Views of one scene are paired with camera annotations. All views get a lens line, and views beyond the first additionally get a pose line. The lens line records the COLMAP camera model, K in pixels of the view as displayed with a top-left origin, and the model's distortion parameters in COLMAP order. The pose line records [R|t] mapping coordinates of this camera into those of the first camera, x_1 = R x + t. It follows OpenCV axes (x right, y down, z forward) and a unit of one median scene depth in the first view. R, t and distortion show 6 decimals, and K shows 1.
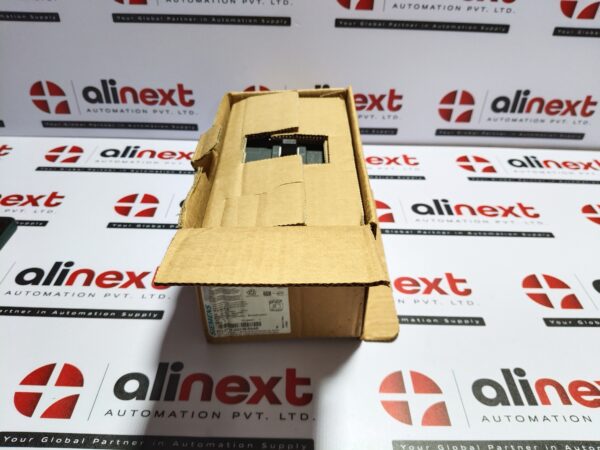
lens RADIAL K [[467.6, 0, 299.7], [0, 467.6, 225.8], [0, 0, 1]] dist [0.014071, -0.089158]
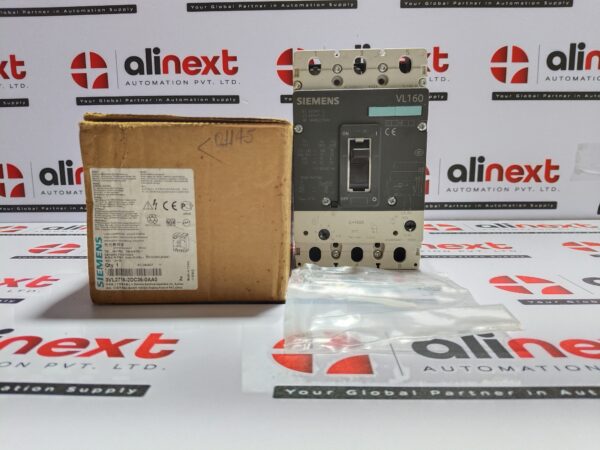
lens RADIAL K [[465.3, 0, 300.0], [0, 465.3, 225.0], [0, 0, 1]] dist [0.022059, -0.094075]
pose [[0.998868, -0.032121, -0.035094, 0.135354], [0.011922, 0.883128, -0.468980, 0.293757], [0.046057, 0.468031, 0.882511, 0.178751]]
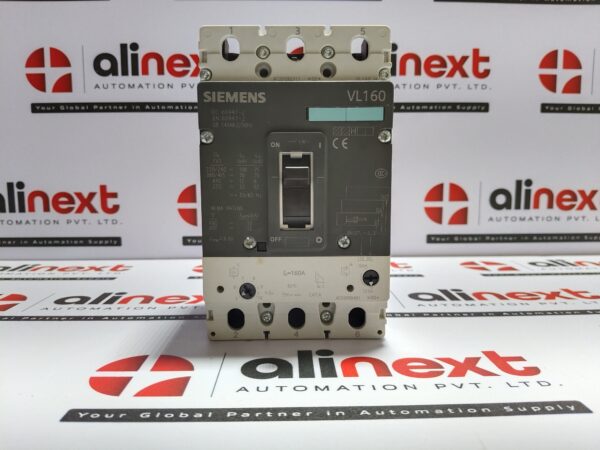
lens RADIAL K [[465.3, 0, 300.0], [0, 465.3, 225.0], [0, 0, 1]] dist [0.022059, -0.094075]
pose [[0.999181, -0.034822, 0.020624, 0.065936], [0.040471, 0.858949, -0.510459, 0.180499], [0.000061, 0.510876, 0.859655, 0.333124]]
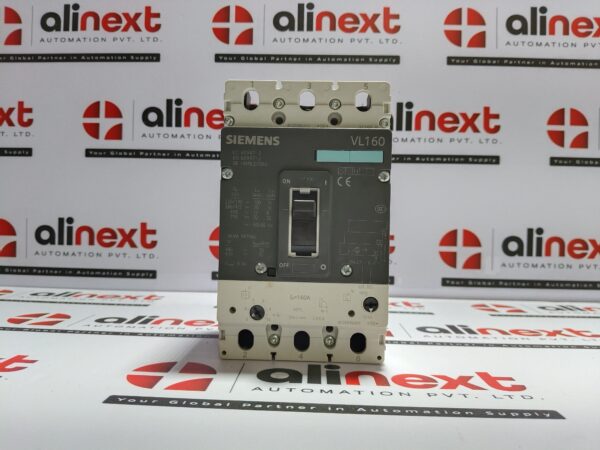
lens RADIAL K [[466.7, 0, 301.1], [0, 466.7, 224.5], [0, 0, 1]] dist [0.047009, -0.149159]
pose [[0.999295, -0.006179, -0.037023, 0.079185], [-0.017554, 0.794912, -0.606470, 0.236610], [0.033177, 0.606693, 0.794244, 0.291324]]
